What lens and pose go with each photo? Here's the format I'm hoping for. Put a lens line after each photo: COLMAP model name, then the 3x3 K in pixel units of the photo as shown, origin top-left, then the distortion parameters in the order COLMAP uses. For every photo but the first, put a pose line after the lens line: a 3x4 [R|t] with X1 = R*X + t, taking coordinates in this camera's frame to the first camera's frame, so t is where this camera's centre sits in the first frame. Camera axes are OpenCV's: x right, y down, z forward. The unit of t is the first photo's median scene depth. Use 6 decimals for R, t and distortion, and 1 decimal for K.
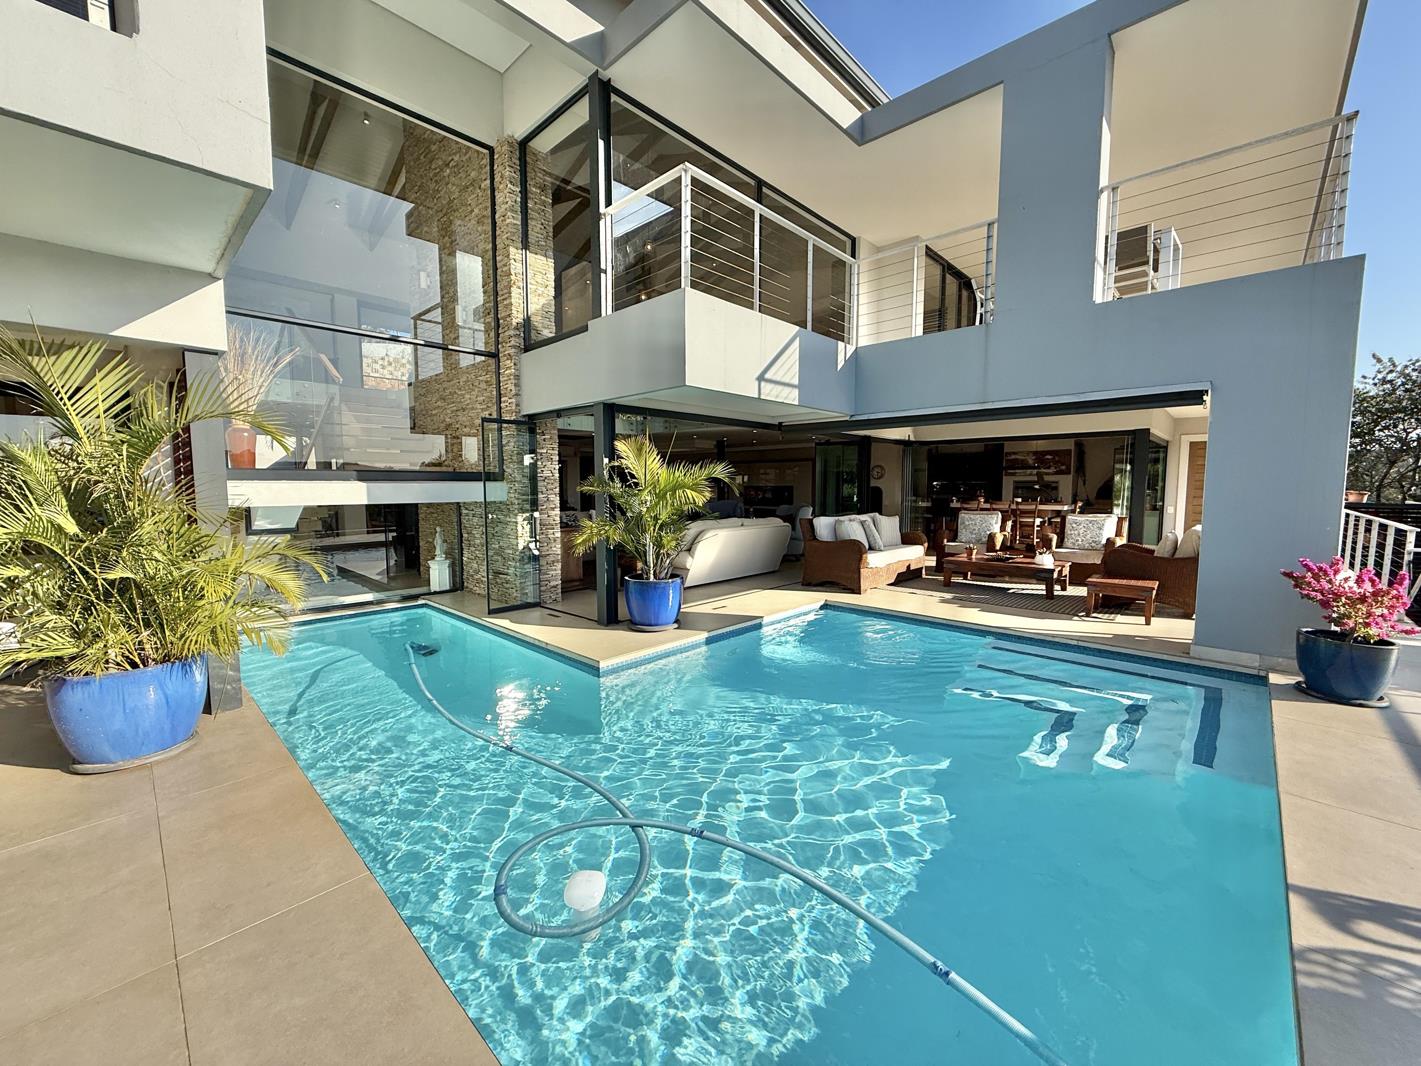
lens RADIAL K [[566.5, 0, 710.5], [0, 566.5, 533.0], [0, 0, 1]] dist [-0.001271, 0.000430]
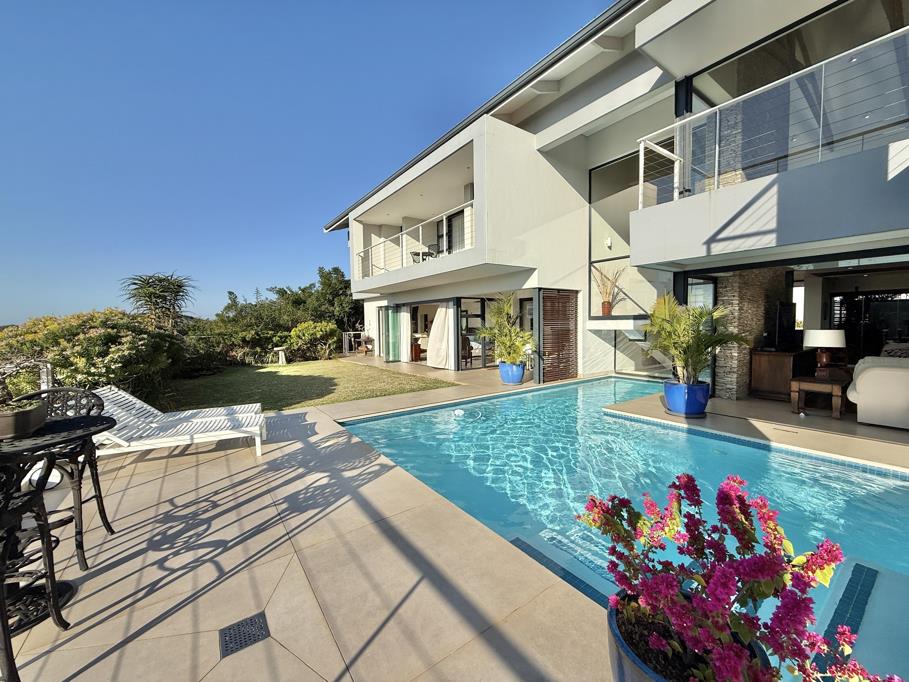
lens RADIAL K [[362.4, 0, 454.5], [0, 362.4, 341.0], [0, 0, 1]] dist [-0.001271, 0.000430]
pose [[-0.187982, 0.047729, -0.981012, 0.959371], [-0.063462, 0.996141, 0.060626, -0.051575], [0.980120, 0.073654, -0.184228, 0.550564]]
